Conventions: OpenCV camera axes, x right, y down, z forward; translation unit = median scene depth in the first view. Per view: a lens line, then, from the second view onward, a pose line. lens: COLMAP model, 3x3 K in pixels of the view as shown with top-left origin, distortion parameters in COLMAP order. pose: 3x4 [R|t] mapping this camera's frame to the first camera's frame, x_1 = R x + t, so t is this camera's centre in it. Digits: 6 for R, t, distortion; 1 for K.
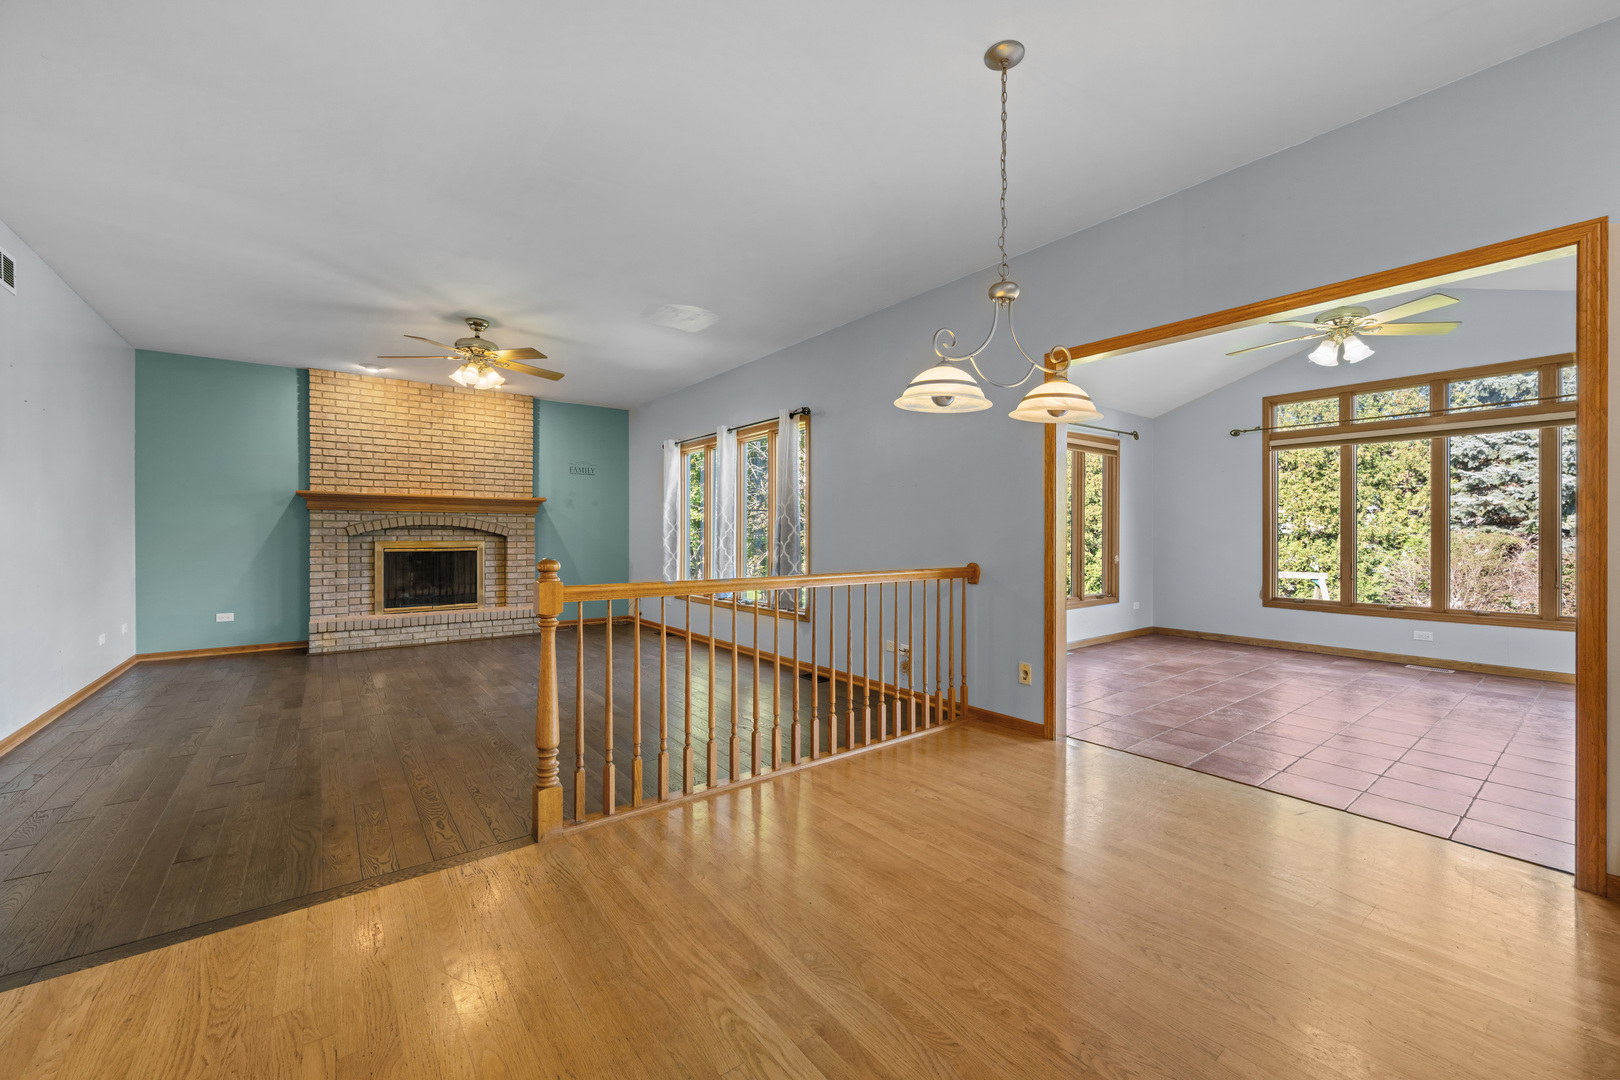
lens RADIAL K [[637.6, 0, 810.5], [0, 637.6, 536.7], [0, 0, 1]] dist [-0.002802, -0.000099]
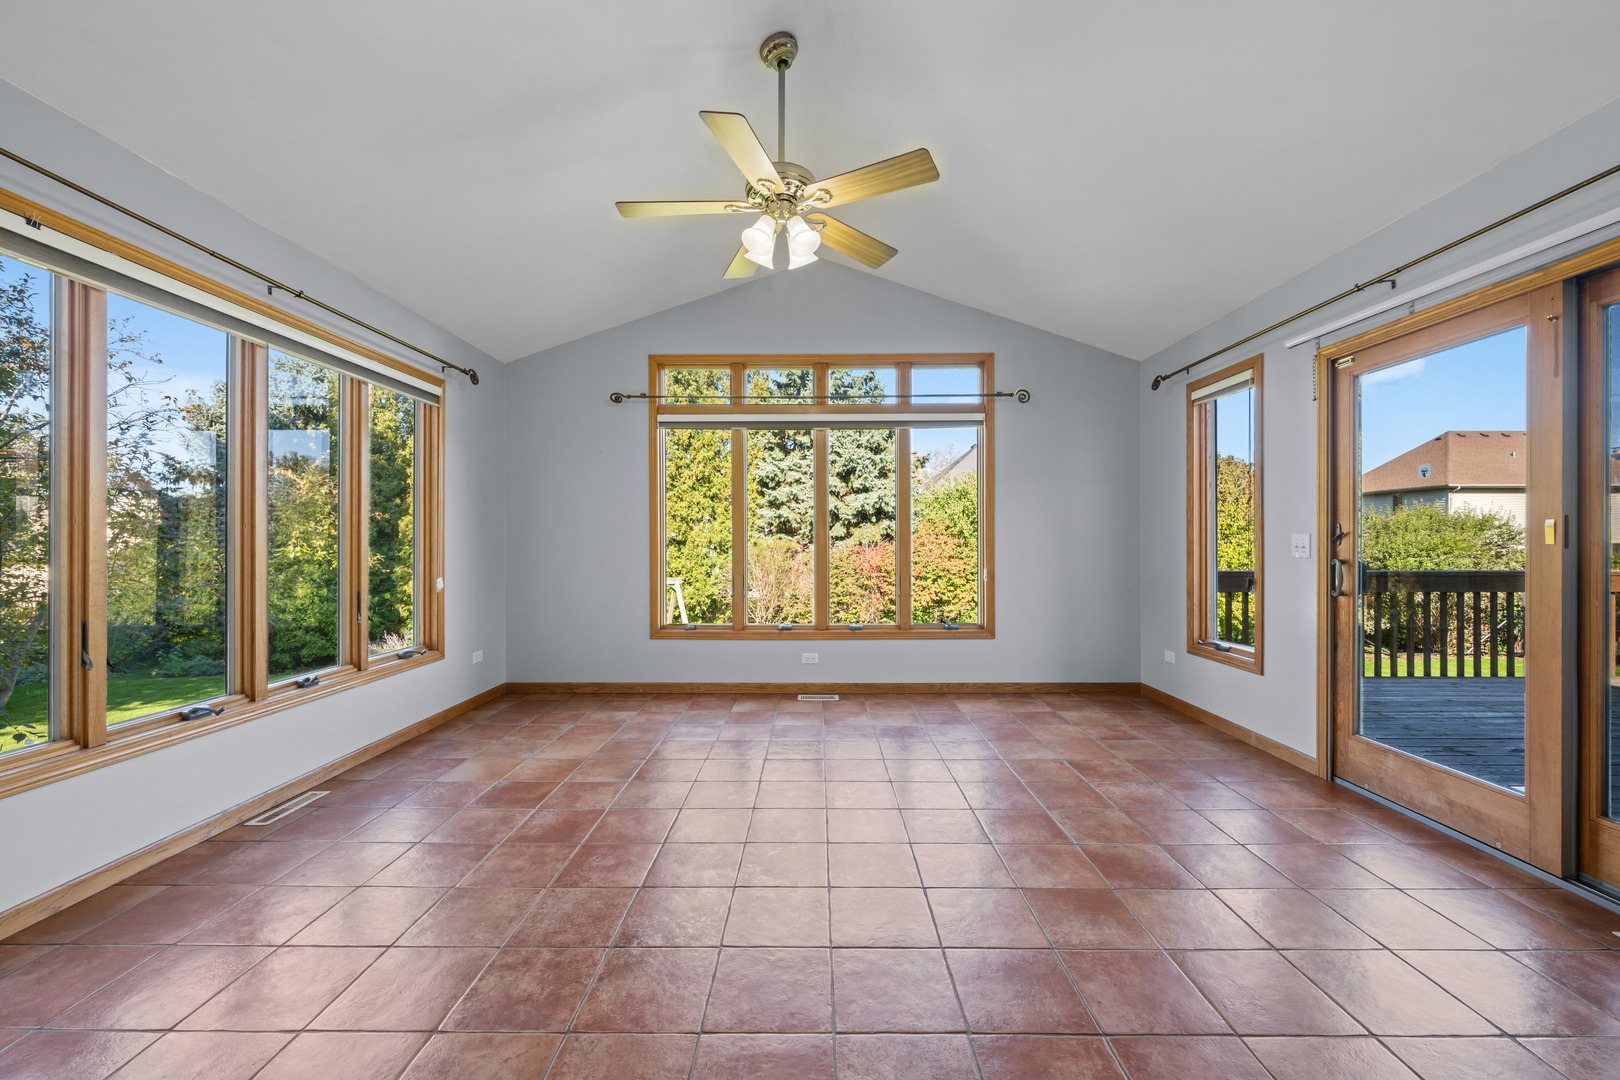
lens RADIAL K [[634.4, 0, 812.5], [0, 634.4, 540.9], [0, 0, 1]] dist [-0.000957, 0.000075]
pose [[0.611115, -0.001213, 0.791541, 0.213809], [0.004940, 0.999985, -0.002281, -0.000707], [-0.791527, 0.005304, 0.611111, 0.351364]]
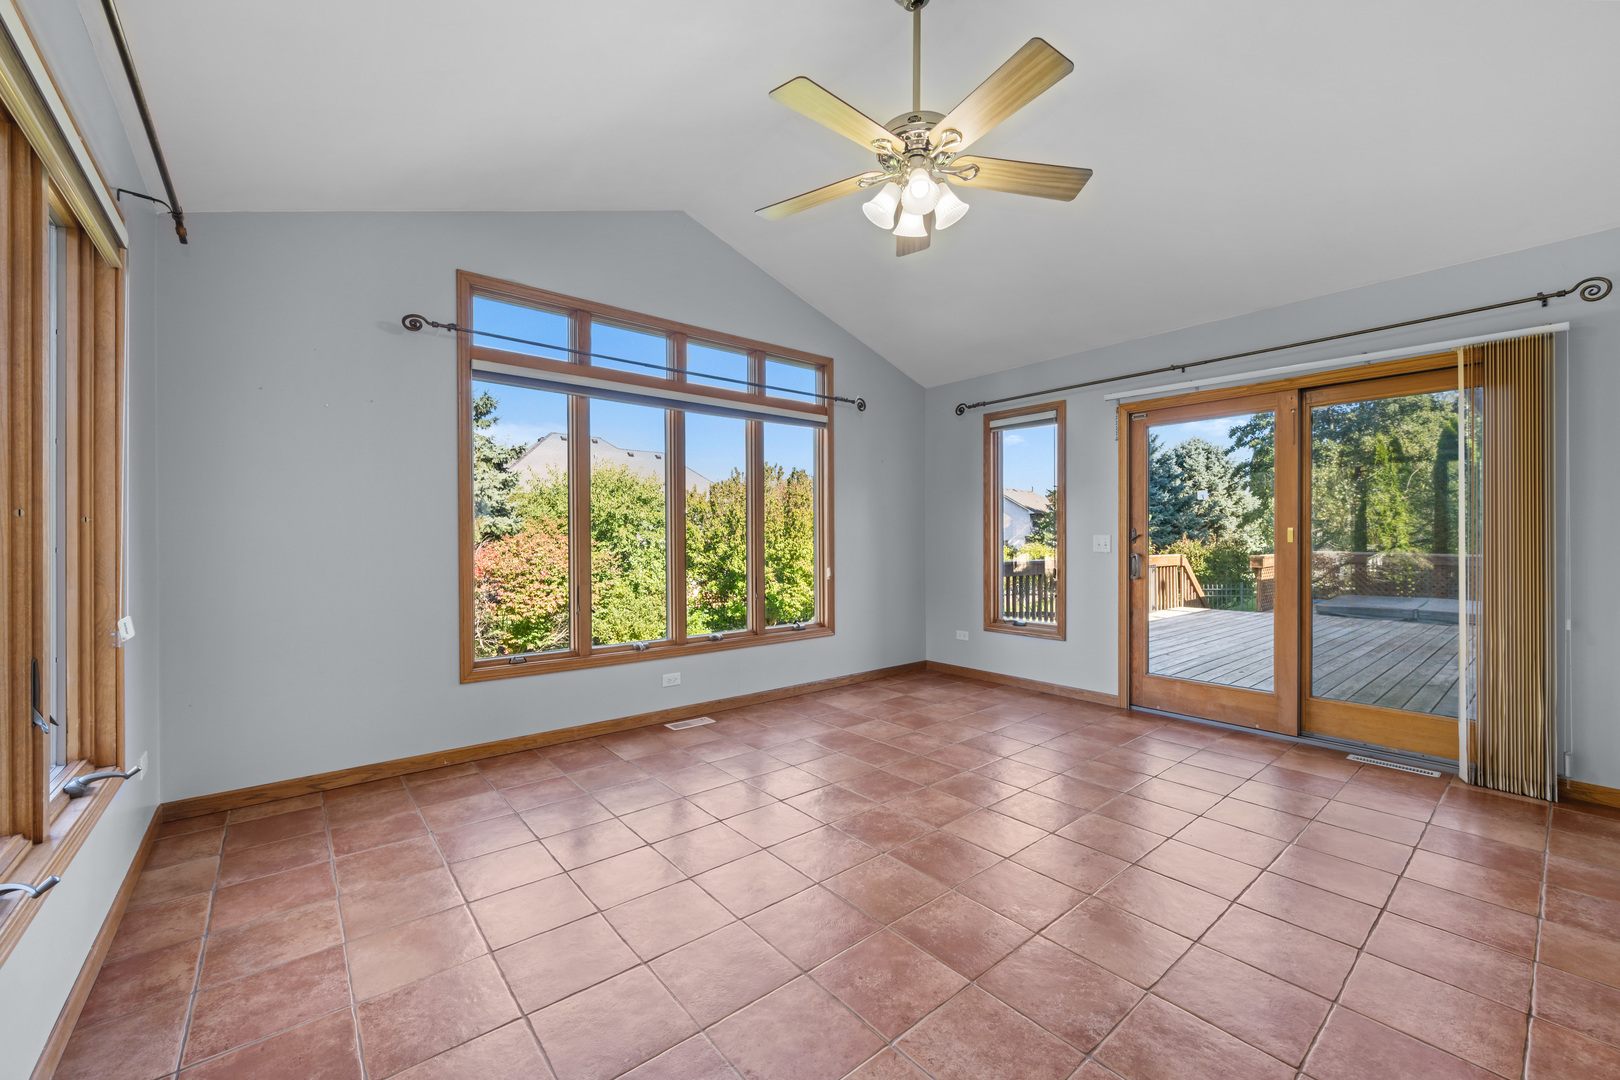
lens RADIAL K [[637.6, 0, 810.5], [0, 637.6, 536.7], [0, 0, 1]] dist [-0.002802, -0.000099]
pose [[-0.042334, 0.004347, 0.999094, 0.169981], [0.005716, 0.999975, -0.004109, -0.002566], [-0.999087, 0.005537, -0.042357, 0.647619]]
